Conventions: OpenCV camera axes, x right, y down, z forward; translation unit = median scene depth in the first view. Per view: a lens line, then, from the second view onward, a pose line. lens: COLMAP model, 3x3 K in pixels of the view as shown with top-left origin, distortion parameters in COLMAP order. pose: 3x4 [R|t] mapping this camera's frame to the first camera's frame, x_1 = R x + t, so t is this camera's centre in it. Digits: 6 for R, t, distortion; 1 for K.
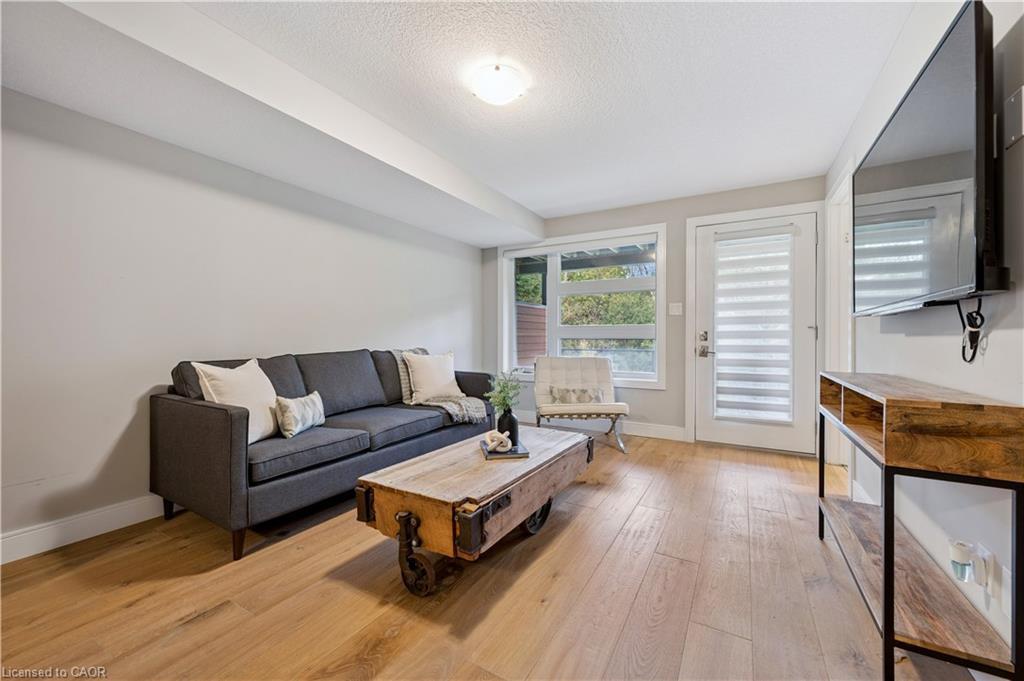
lens RADIAL K [[403.8, 0, 517.7], [0, 403.8, 337.3], [0, 0, 1]] dist [-0.000456, -0.000049]
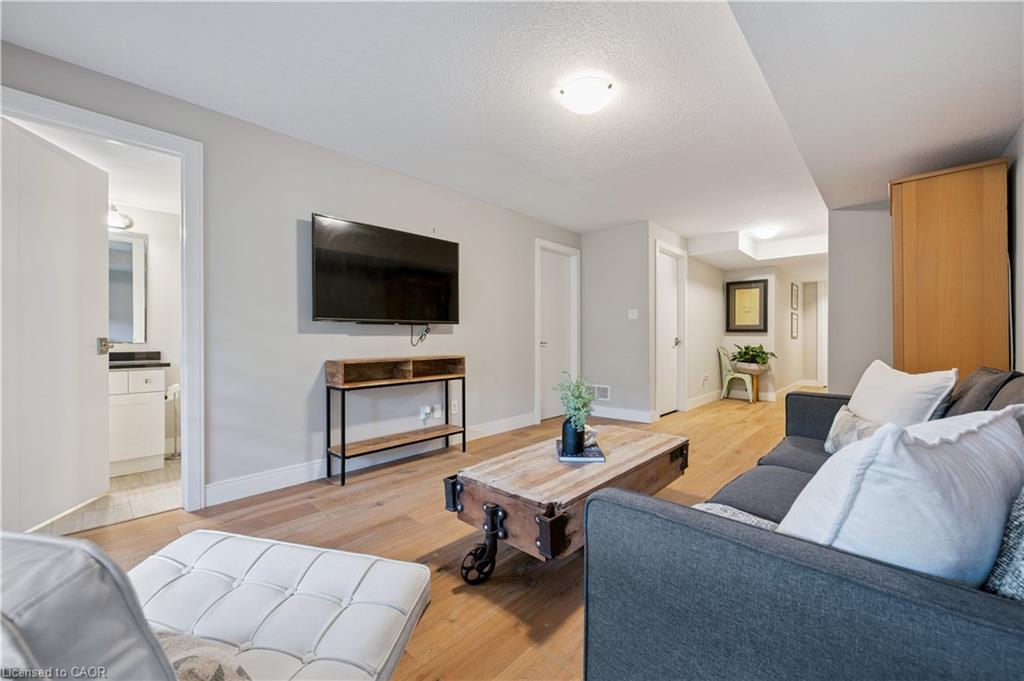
lens RADIAL K [[403.8, 0, 517.7], [0, 403.8, 337.3], [0, 0, 1]] dist [-0.000456, -0.000049]
pose [[-0.970191, -0.008070, 0.242206, -0.084115], [-0.006868, 0.999960, 0.005807, -0.006360], [-0.242243, 0.003970, -0.970207, 1.367020]]
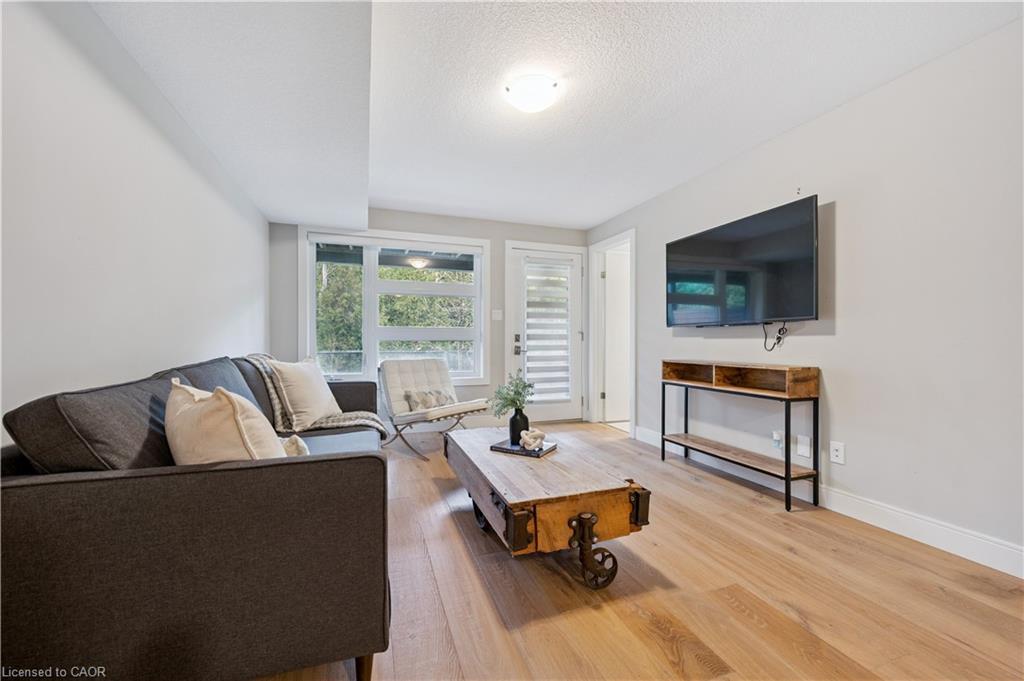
lens RADIAL K [[403.8, 0, 517.7], [0, 403.8, 337.3], [0, 0, 1]] dist [-0.000456, -0.000049]
pose [[0.648537, 0.004505, 0.761169, -0.562178], [-0.001709, 0.999989, -0.004462, 0.000456], [-0.761181, 0.001593, 0.648538, 0.234116]]
